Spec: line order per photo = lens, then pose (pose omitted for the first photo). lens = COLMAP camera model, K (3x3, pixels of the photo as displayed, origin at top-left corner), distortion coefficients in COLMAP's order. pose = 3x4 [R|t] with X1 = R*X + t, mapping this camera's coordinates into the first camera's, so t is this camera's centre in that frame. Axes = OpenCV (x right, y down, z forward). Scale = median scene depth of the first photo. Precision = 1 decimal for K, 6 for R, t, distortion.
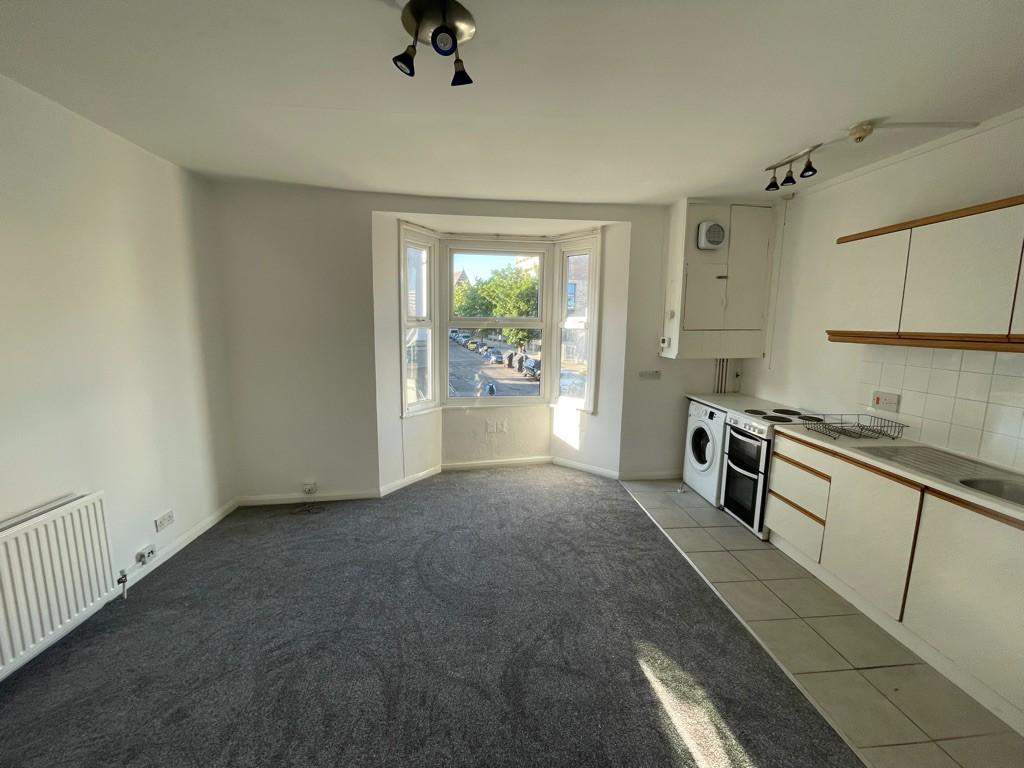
lens RADIAL K [[415.4, 0, 512.0], [0, 415.4, 384.0], [0, 0, 1]] dist [0.000137, -0.000085]
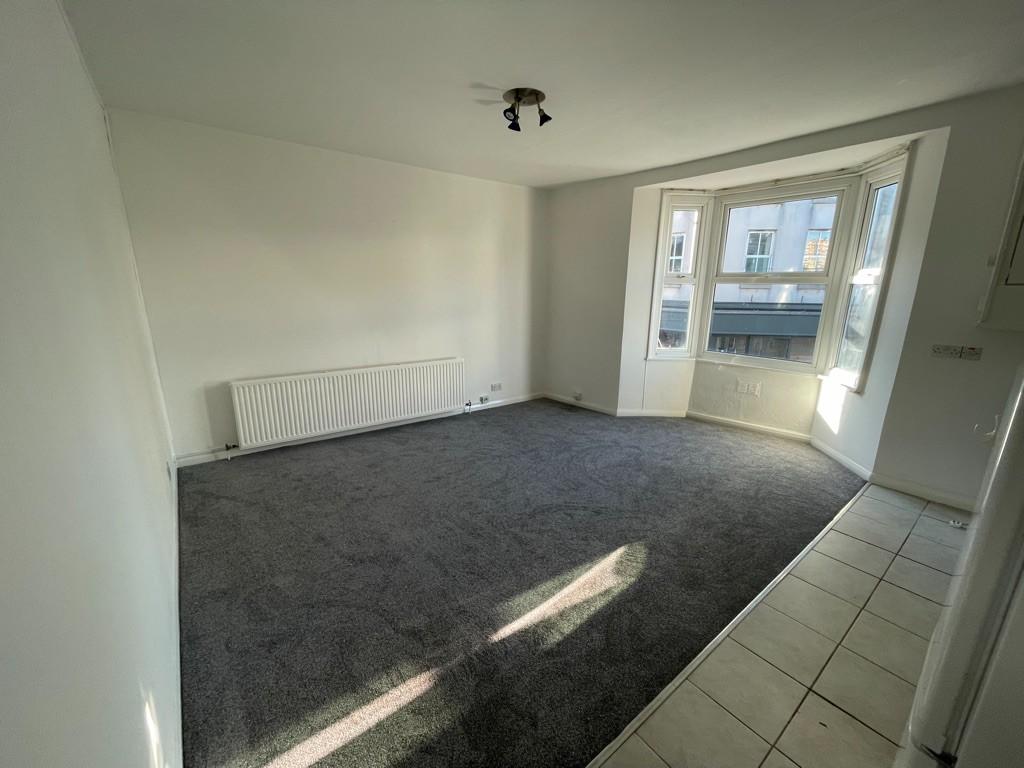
lens RADIAL K [[415.4, 0, 512.0], [0, 415.4, 384.0], [0, 0, 1]] dist [0.000137, -0.000085]
pose [[0.538377, 0.192537, -0.820415, 0.572643], [-0.120227, 0.981140, 0.151361, 0.016997], [0.834084, 0.017146, 0.551371, 0.012722]]
